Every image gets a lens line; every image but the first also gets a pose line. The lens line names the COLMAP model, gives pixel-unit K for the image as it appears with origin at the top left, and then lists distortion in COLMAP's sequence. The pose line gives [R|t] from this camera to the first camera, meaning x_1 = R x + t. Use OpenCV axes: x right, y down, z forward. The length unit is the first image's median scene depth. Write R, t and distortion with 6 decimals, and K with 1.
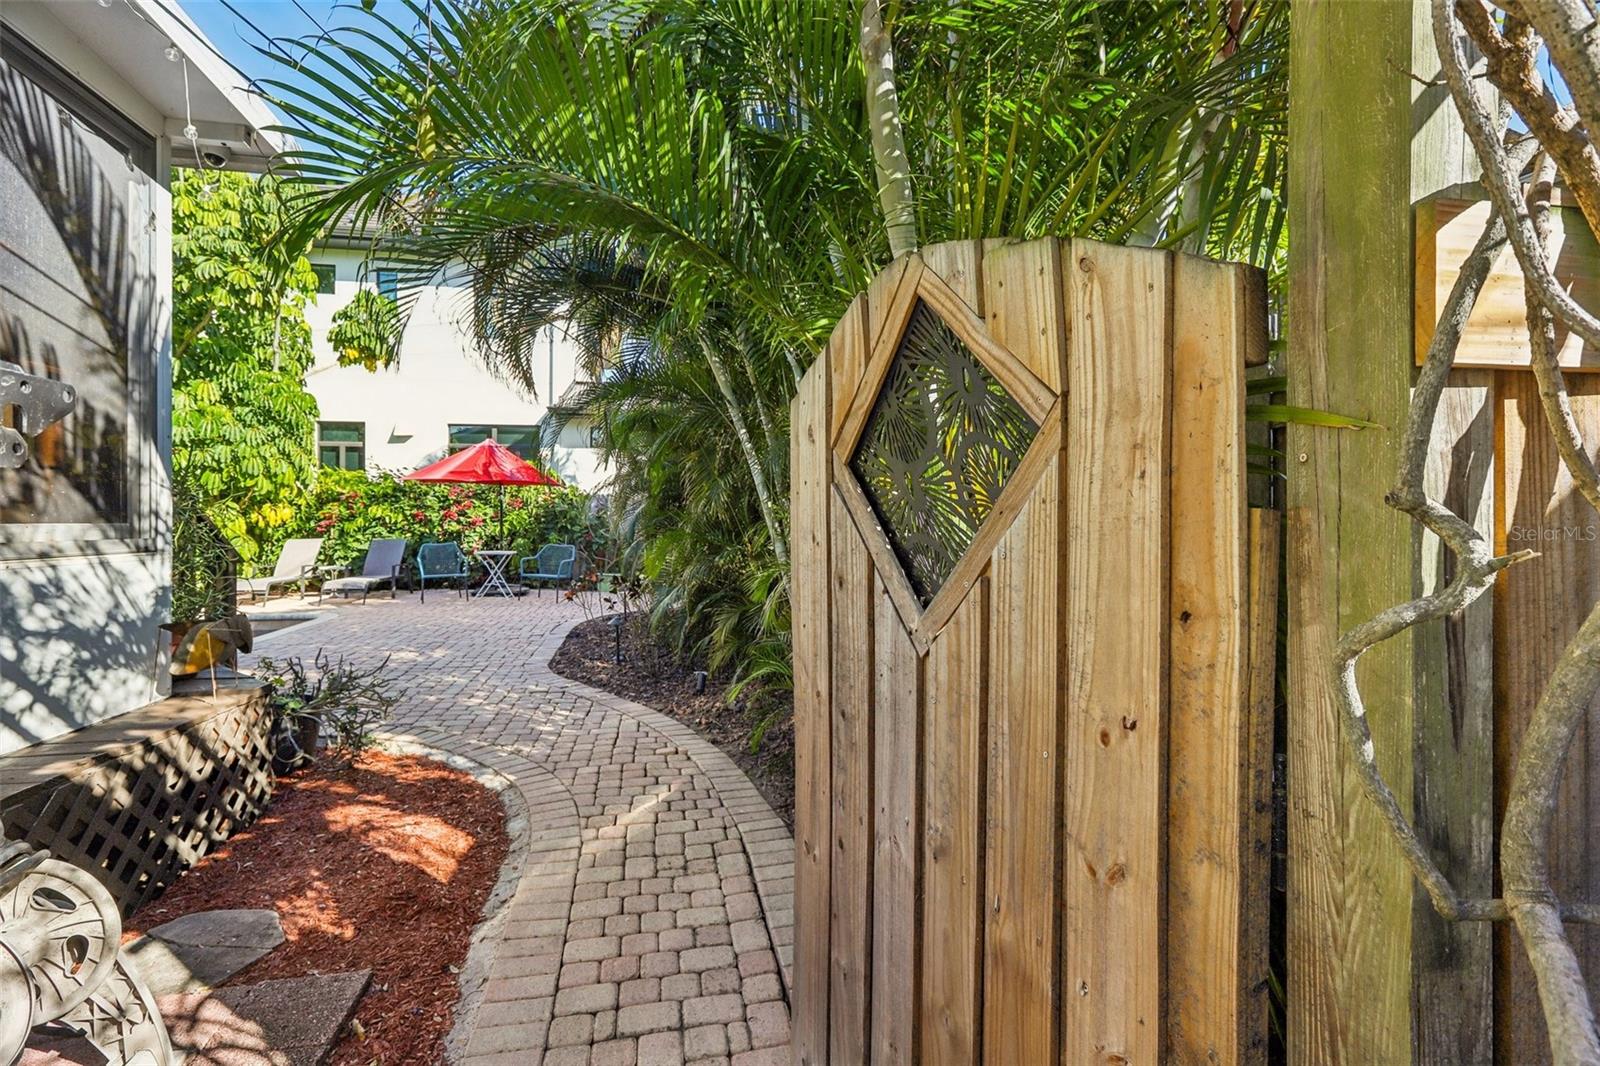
lens RADIAL K [[720.9, 0, 803.8], [0, 720.9, 539.0], [0, 0, 1]] dist [-0.009305, 0.005420]
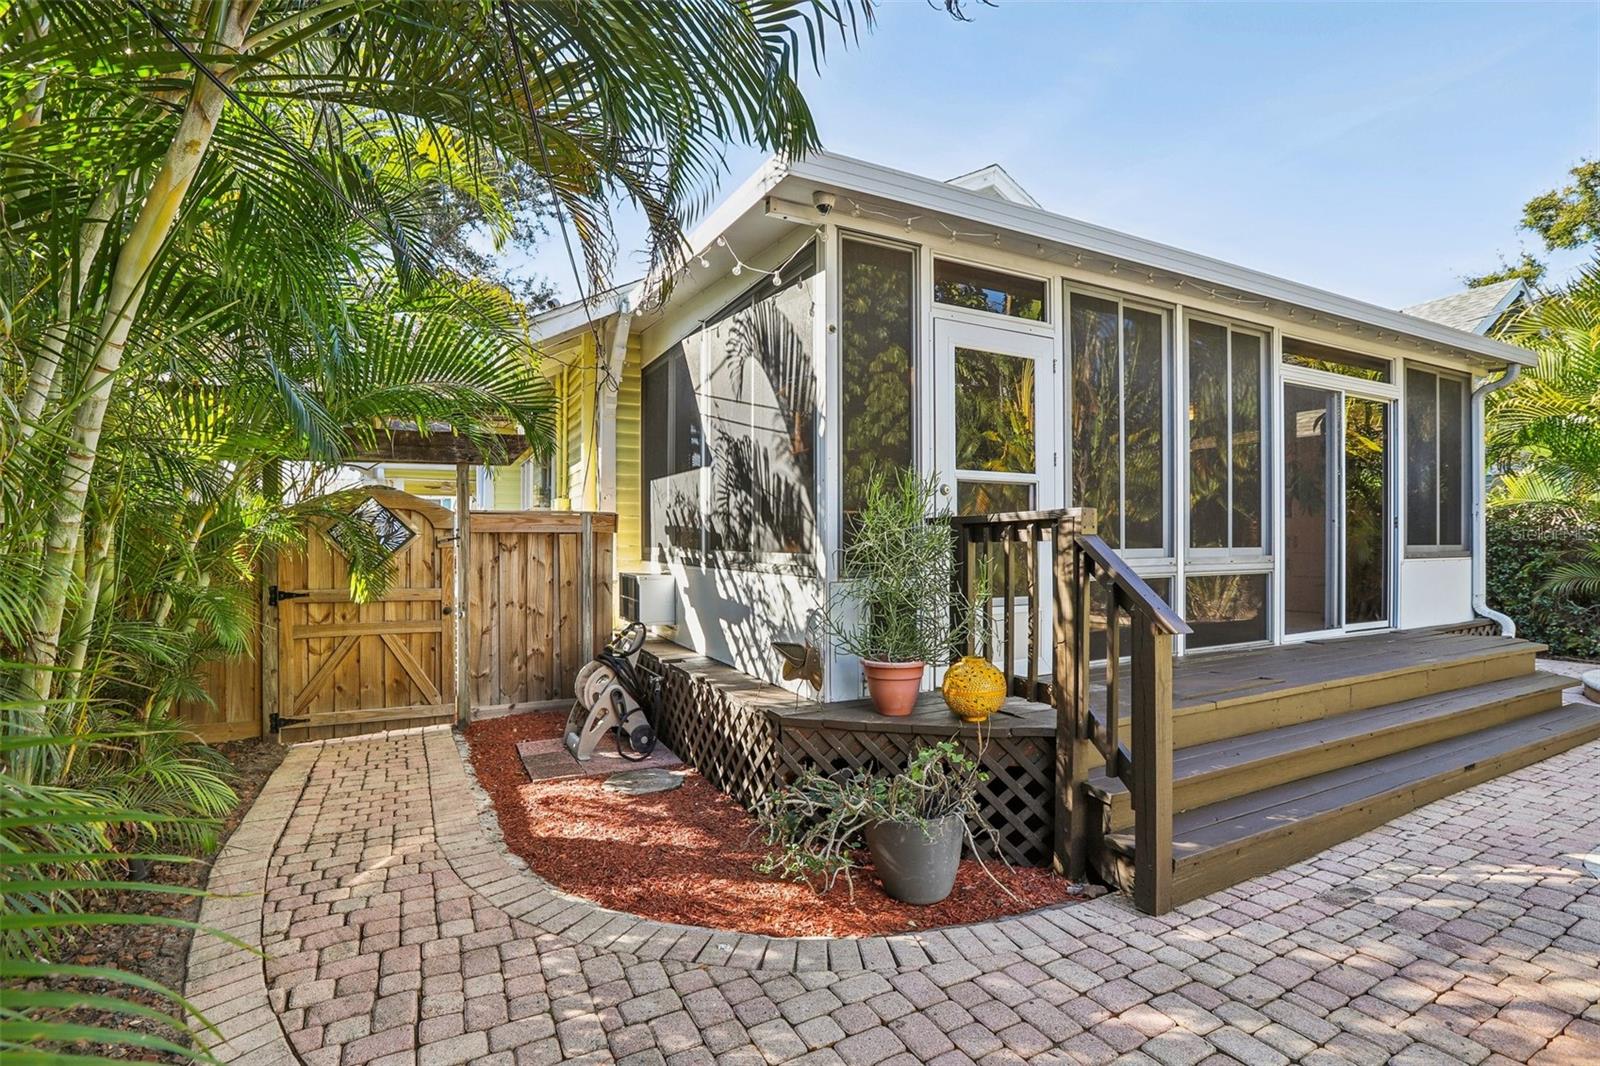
lens RADIAL K [[720.9, 0, 793.4], [0, 720.9, 543.4], [0, 0, 1]] dist [-0.009305, 0.005420]
pose [[-0.962272, 0.001716, -0.272084, -0.575635], [0.003886, 0.999965, -0.007437, -0.036463], [0.272061, -0.008213, -0.962245, 2.368876]]
